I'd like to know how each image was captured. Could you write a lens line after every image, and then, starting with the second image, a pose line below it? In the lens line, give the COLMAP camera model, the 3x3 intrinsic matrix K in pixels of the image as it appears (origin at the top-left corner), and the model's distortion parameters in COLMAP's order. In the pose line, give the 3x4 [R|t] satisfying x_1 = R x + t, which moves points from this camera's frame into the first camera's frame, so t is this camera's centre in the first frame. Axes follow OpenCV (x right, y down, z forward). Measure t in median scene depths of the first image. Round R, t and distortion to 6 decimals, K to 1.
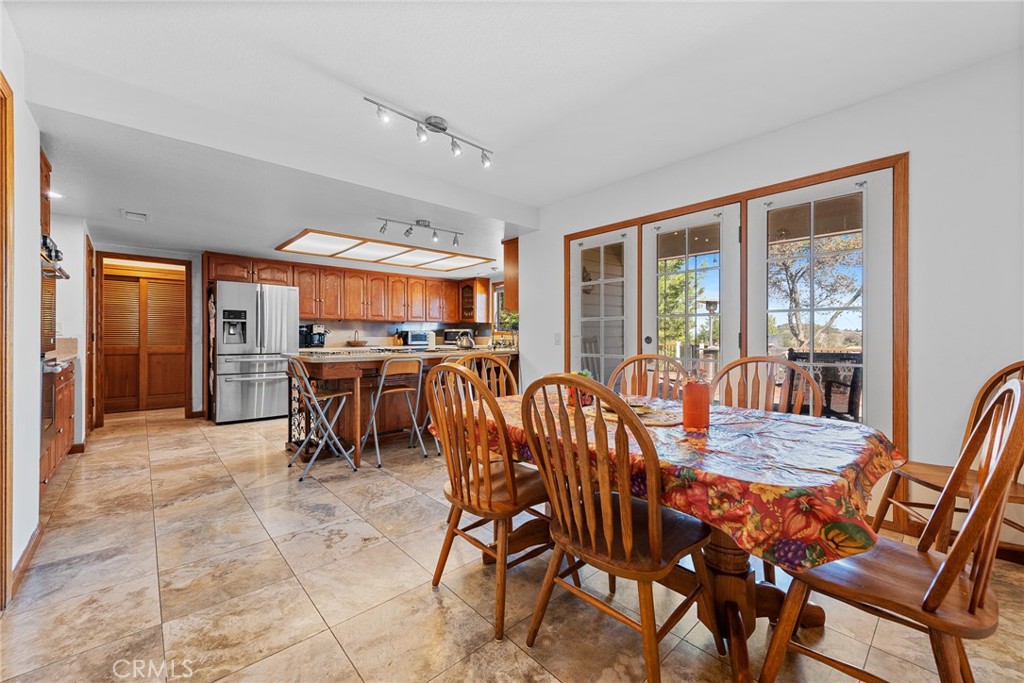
lens RADIAL K [[405.1, 0, 517.2], [0, 405.1, 338.1], [0, 0, 1]] dist [-0.001165, -0.000674]
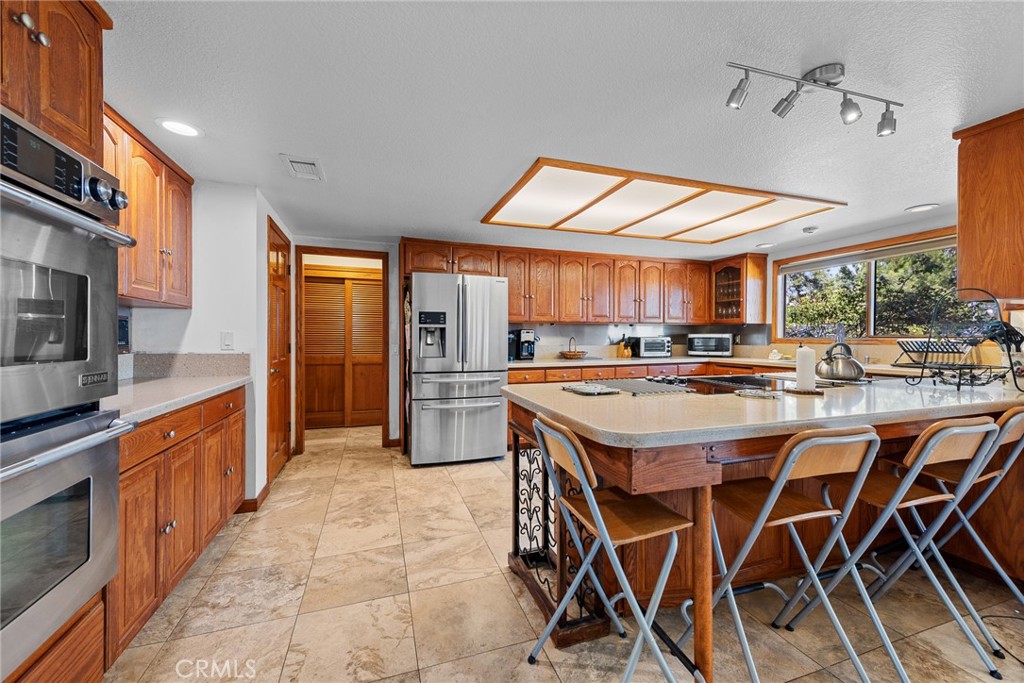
lens RADIAL K [[405.1, 0, 508.8], [0, 405.1, 339.9], [0, 0, 1]] dist [-0.001165, -0.000674]
pose [[0.908189, 0.002214, -0.418555, -0.238909], [-0.001802, 0.999997, 0.001380, -0.017621], [0.418557, -0.000499, 0.908190, 0.353171]]
